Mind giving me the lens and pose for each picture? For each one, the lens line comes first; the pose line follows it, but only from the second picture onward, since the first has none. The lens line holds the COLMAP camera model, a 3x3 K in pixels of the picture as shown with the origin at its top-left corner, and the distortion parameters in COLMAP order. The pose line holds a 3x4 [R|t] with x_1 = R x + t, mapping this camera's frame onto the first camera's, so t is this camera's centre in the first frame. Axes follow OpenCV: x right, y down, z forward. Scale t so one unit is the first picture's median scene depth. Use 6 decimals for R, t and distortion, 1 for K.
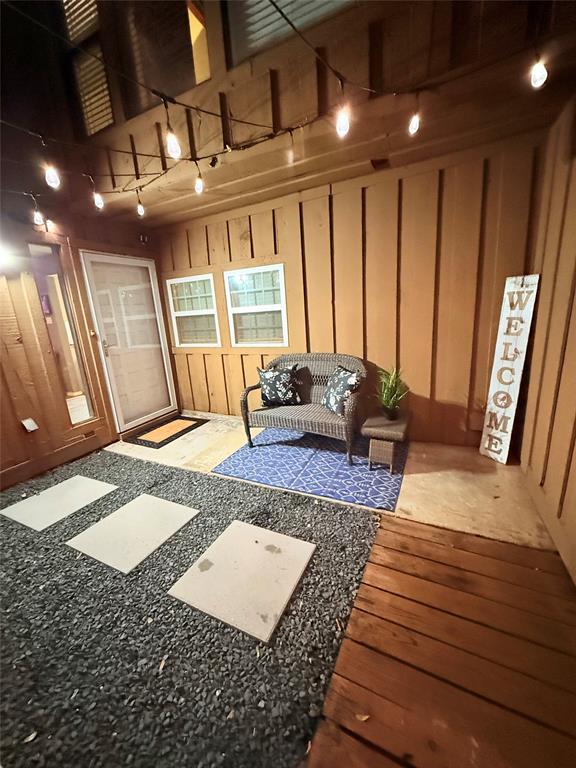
lens RADIAL K [[306.7, 0, 288.5], [0, 306.7, 382.5], [0, 0, 1]] dist [0.001033, 0.000148]
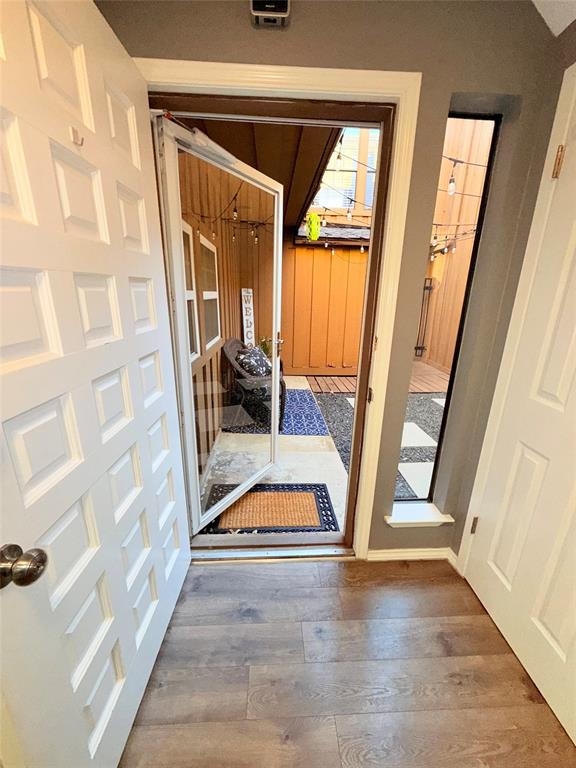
lens RADIAL K [[306.7, 0, 290.0], [0, 306.7, 383.7], [0, 0, 1]] dist [0.001033, 0.000148]
pose [[-0.484717, -0.196696, 0.852268, -1.089227], [0.220087, 0.915608, 0.336486, -0.305923], [-0.846529, 0.350674, -0.400521, 1.448886]]
